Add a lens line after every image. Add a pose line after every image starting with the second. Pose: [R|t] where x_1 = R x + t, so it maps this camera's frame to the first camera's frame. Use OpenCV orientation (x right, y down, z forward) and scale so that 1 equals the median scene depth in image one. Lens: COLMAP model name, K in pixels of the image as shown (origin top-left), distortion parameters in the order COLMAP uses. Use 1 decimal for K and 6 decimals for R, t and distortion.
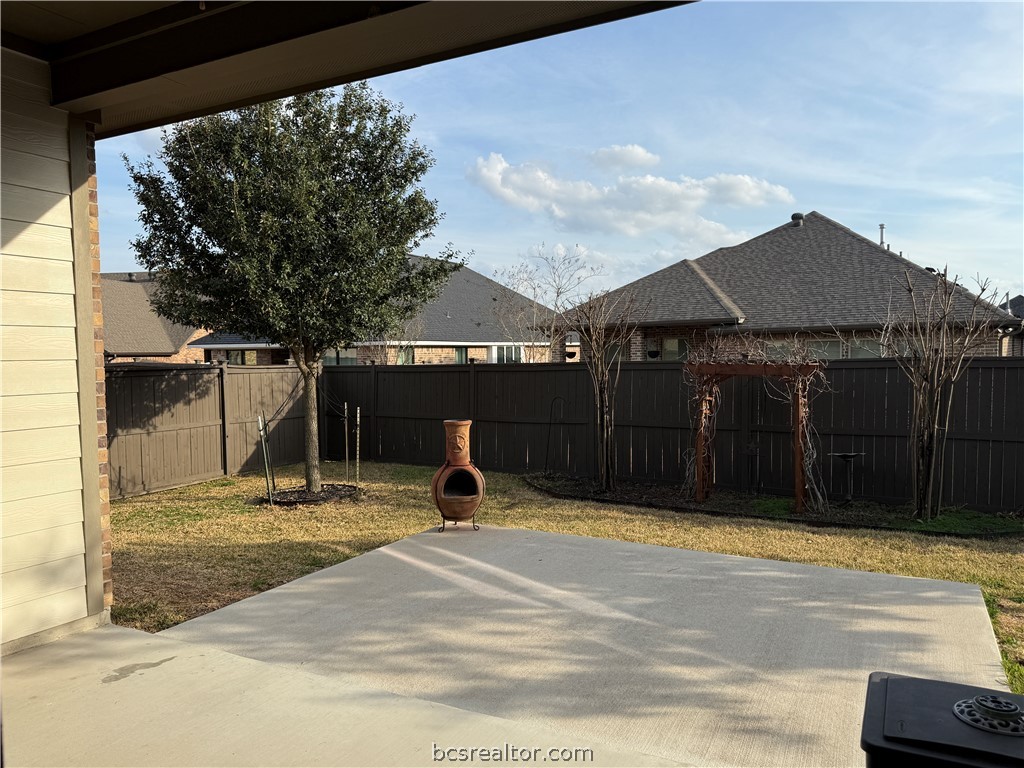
lens RADIAL K [[753.9, 0, 511.6], [0, 753.9, 389.2], [0, 0, 1]] dist [0.084246, -0.108699]
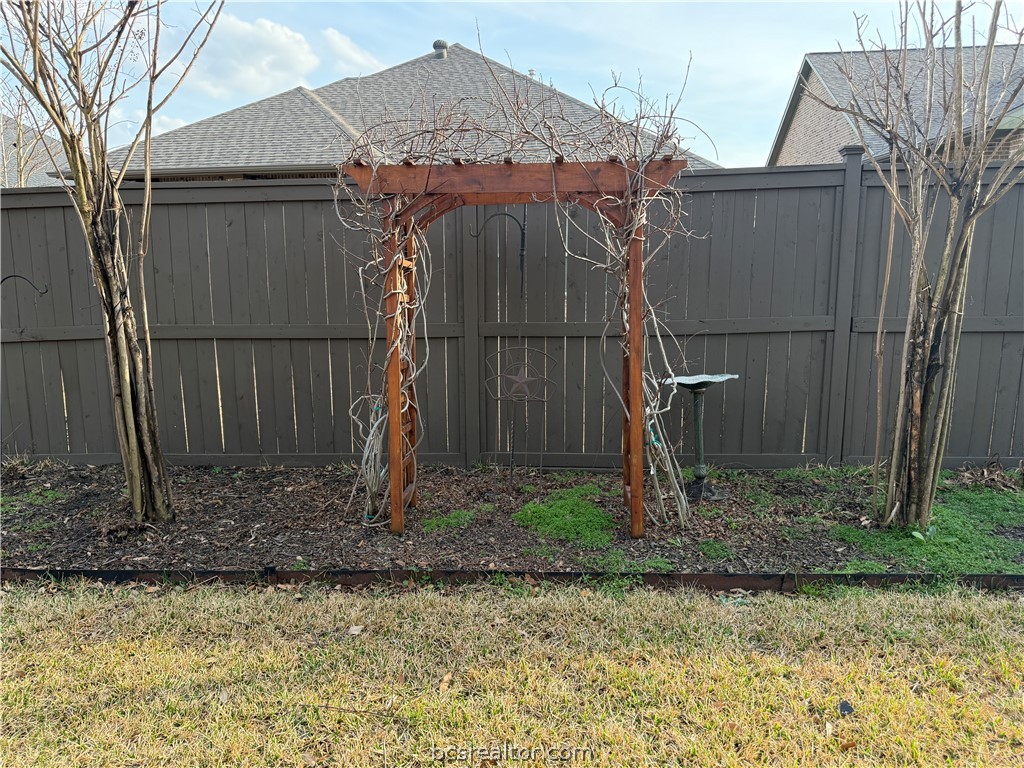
lens RADIAL K [[753.9, 0, 510.6], [0, 753.9, 388.6], [0, 0, 1]] dist [0.084246, -0.108699]
pose [[0.883771, -0.094622, 0.458253, 0.111773], [0.029073, 0.988552, 0.148052, 0.018069], [-0.467016, -0.117521, 0.876404, 0.569110]]
